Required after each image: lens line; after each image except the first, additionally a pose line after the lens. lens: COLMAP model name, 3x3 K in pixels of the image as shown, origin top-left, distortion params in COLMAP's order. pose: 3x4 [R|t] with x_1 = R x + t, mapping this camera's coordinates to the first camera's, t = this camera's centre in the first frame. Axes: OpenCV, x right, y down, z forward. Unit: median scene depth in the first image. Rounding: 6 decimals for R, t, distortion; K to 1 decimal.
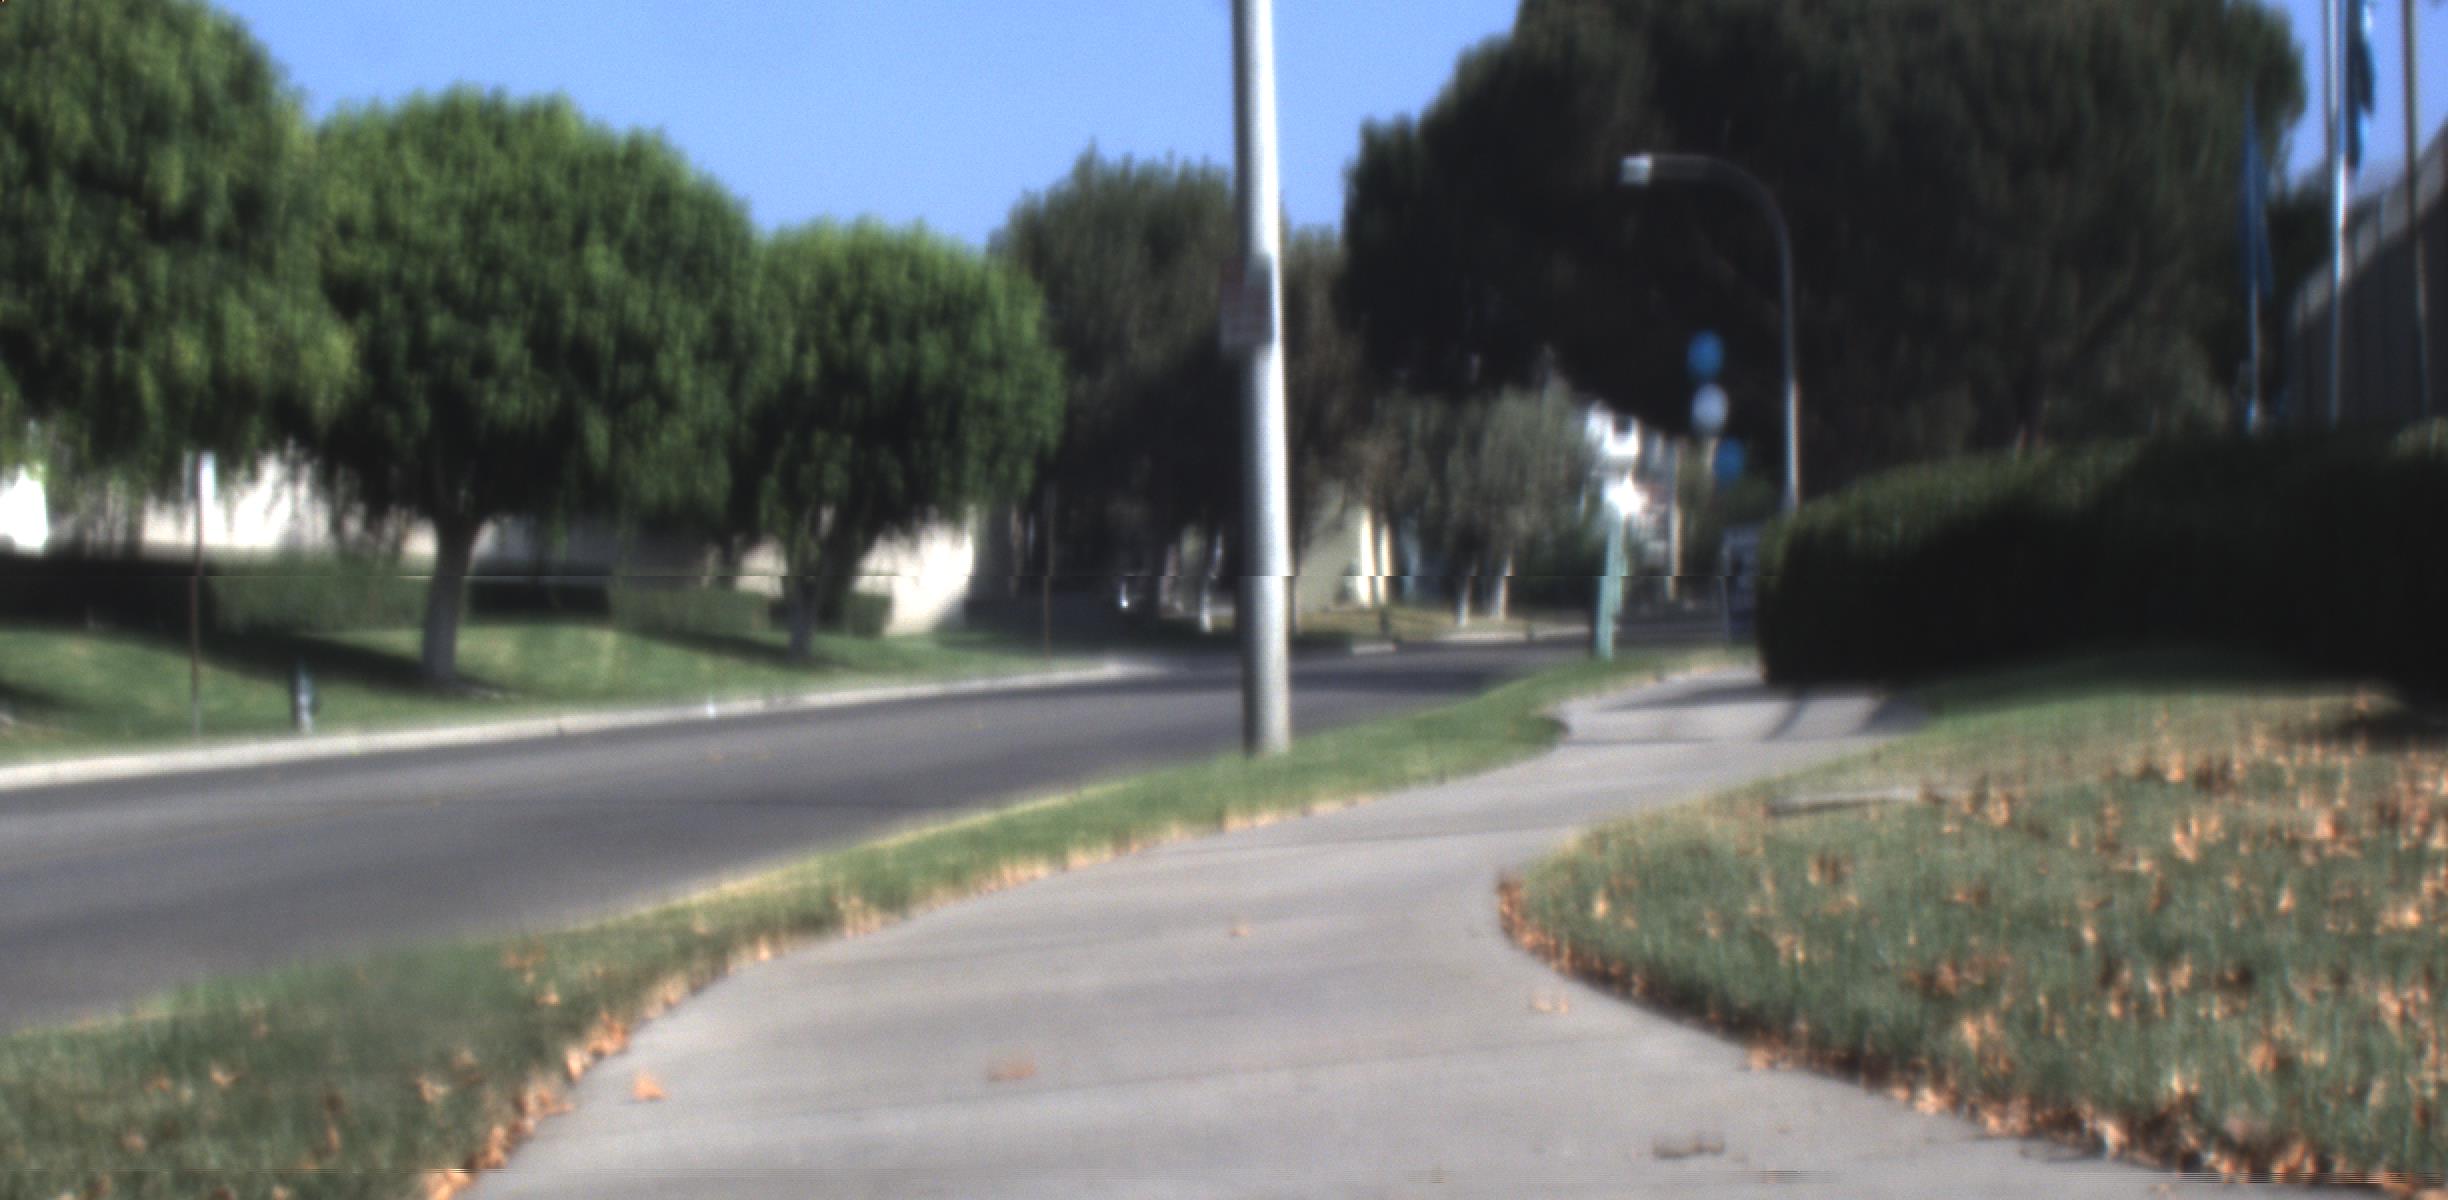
lens RADIAL K [[6836.5, 0, 1224.0], [0, 6836.5, 600.0], [0, 0, 1]] dist [0.063423, 0.049394]
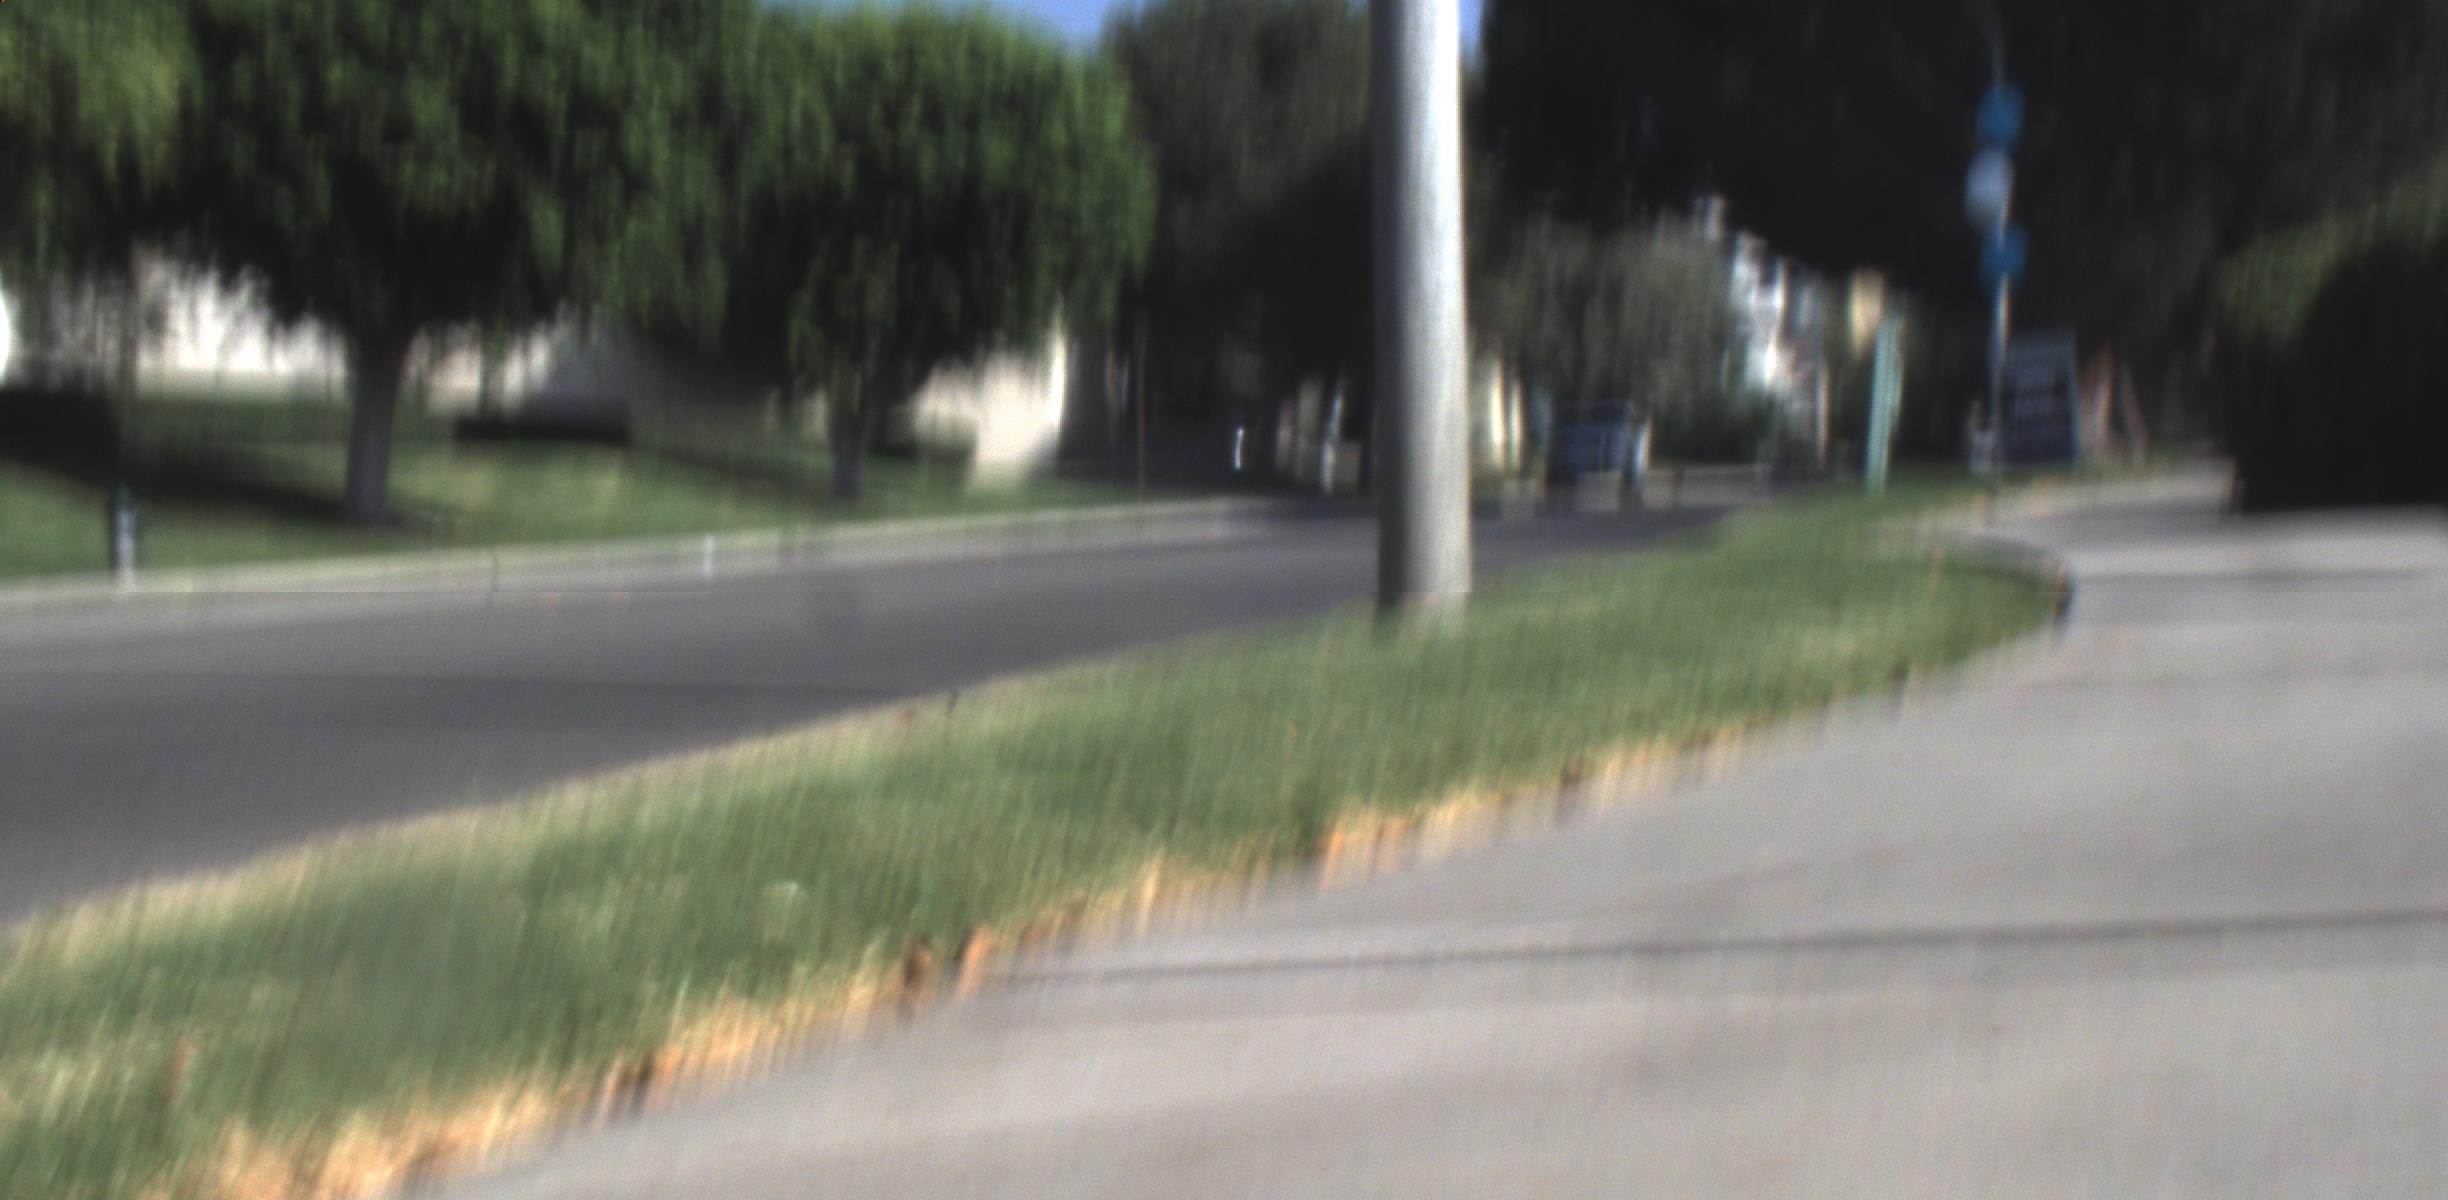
lens RADIAL K [[6836.5, 0, 1224.0], [0, 6836.5, 600.0], [0, 0, 1]] dist [0.063423, 0.049394]
pose [[0.999842, 0.002445, -0.017629, 0.000300], [-0.002124, 0.999832, 0.018189, 0.004624], [0.017670, -0.018149, 0.999679, 0.197558]]
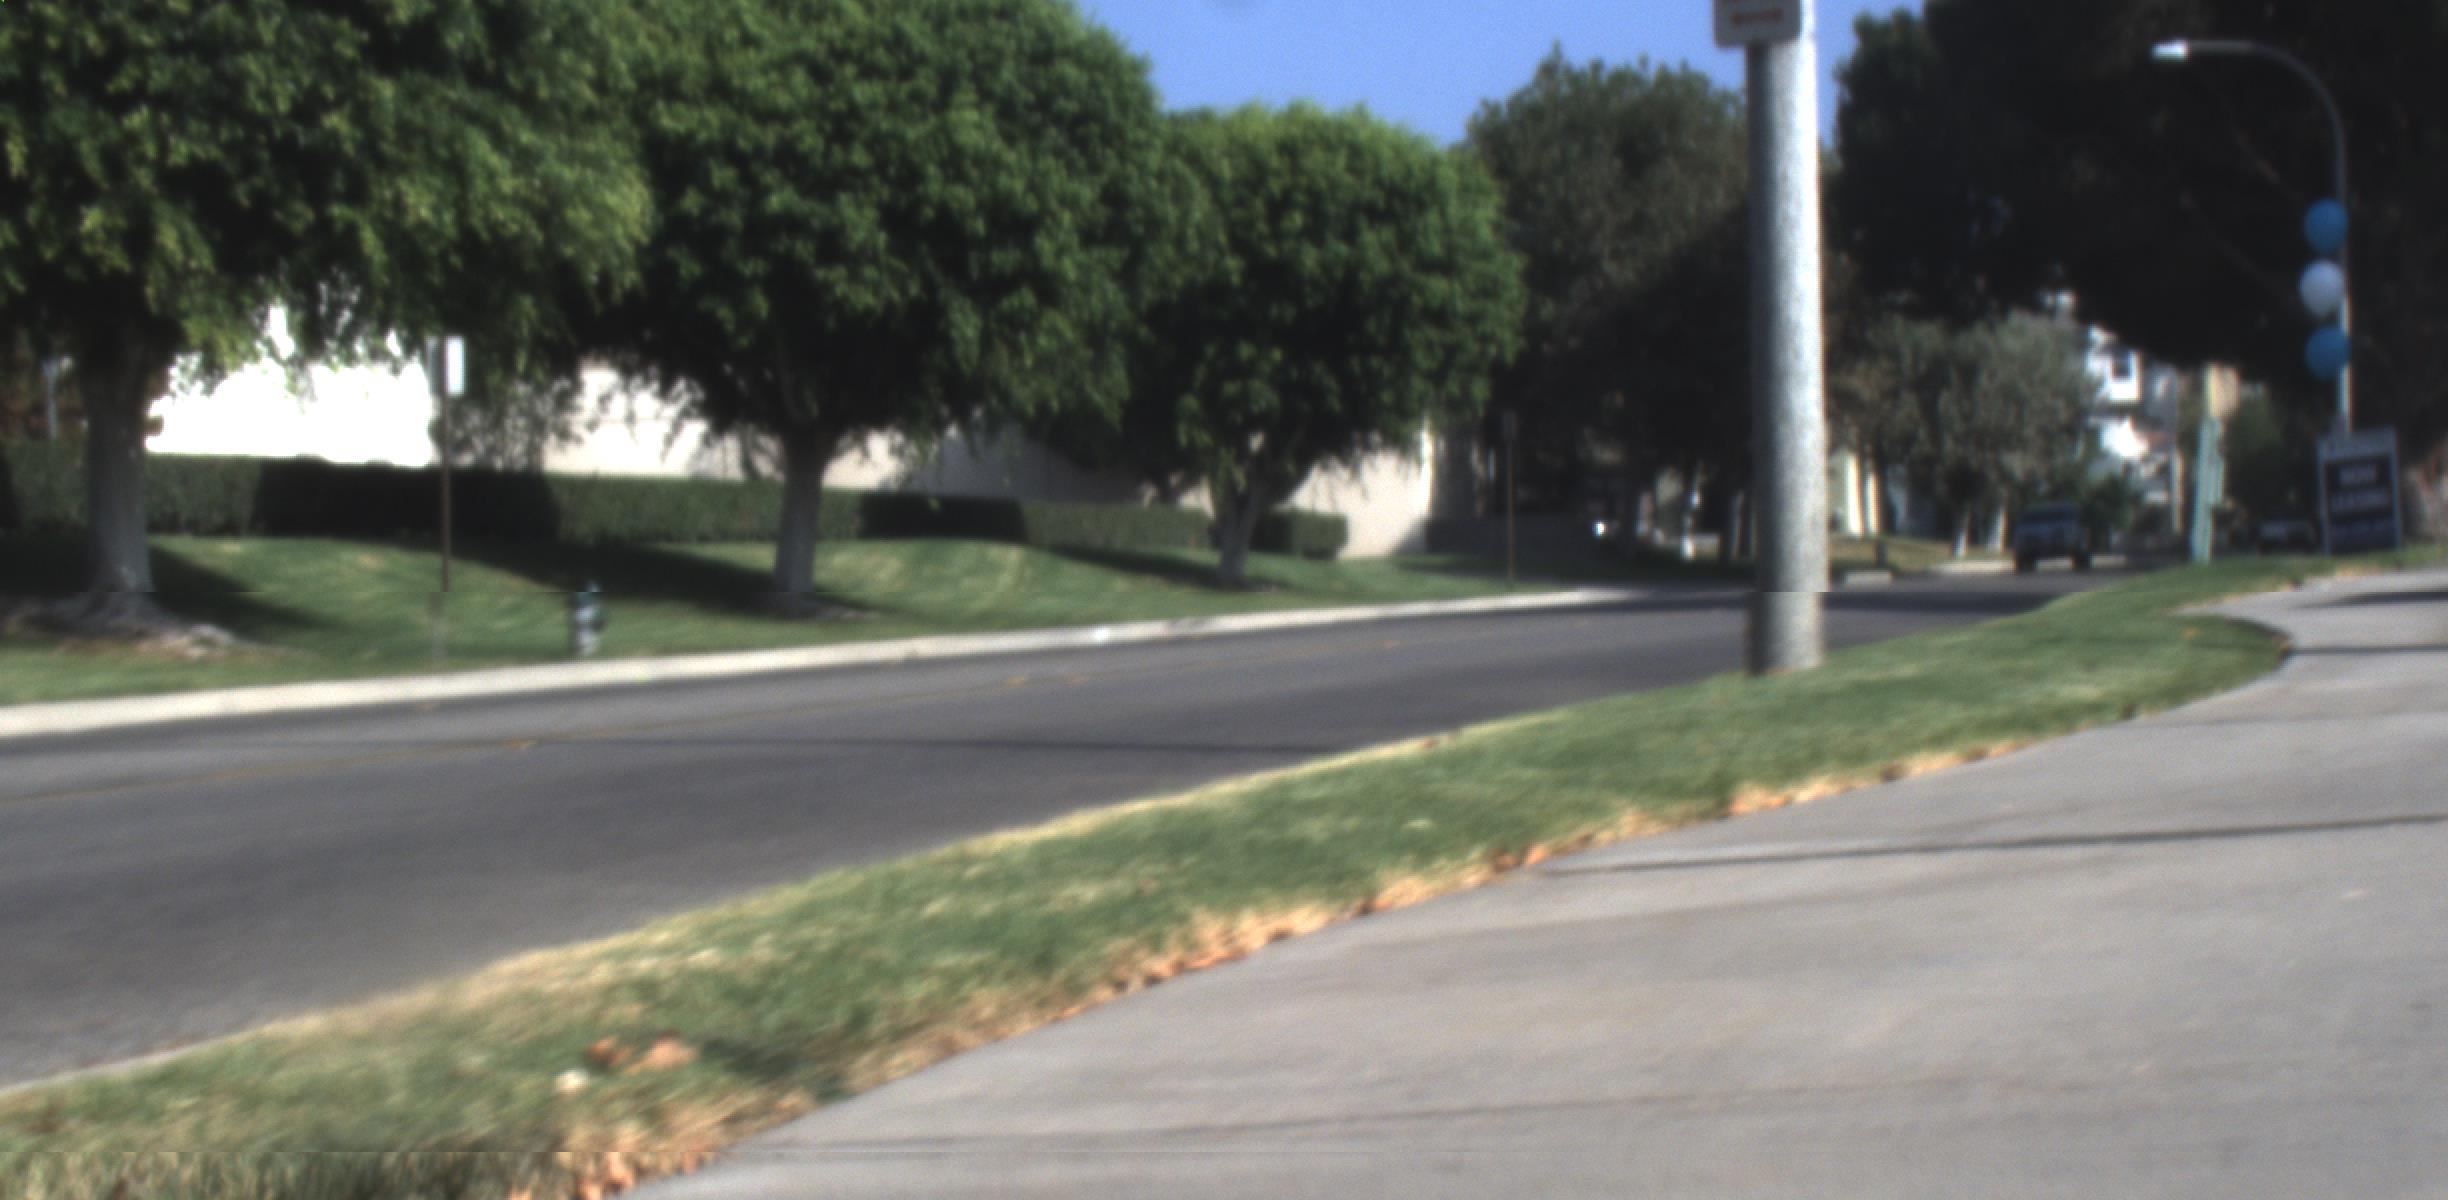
lens RADIAL K [[6836.5, 0, 1224.0], [0, 6836.5, 600.0], [0, 0, 1]] dist [0.063423, 0.049394]
pose [[0.997561, -0.002433, -0.069764, -0.000554], [0.002846, 0.999979, 0.005820, 0.004290], [0.069749, -0.006004, 0.997547, 0.144047]]
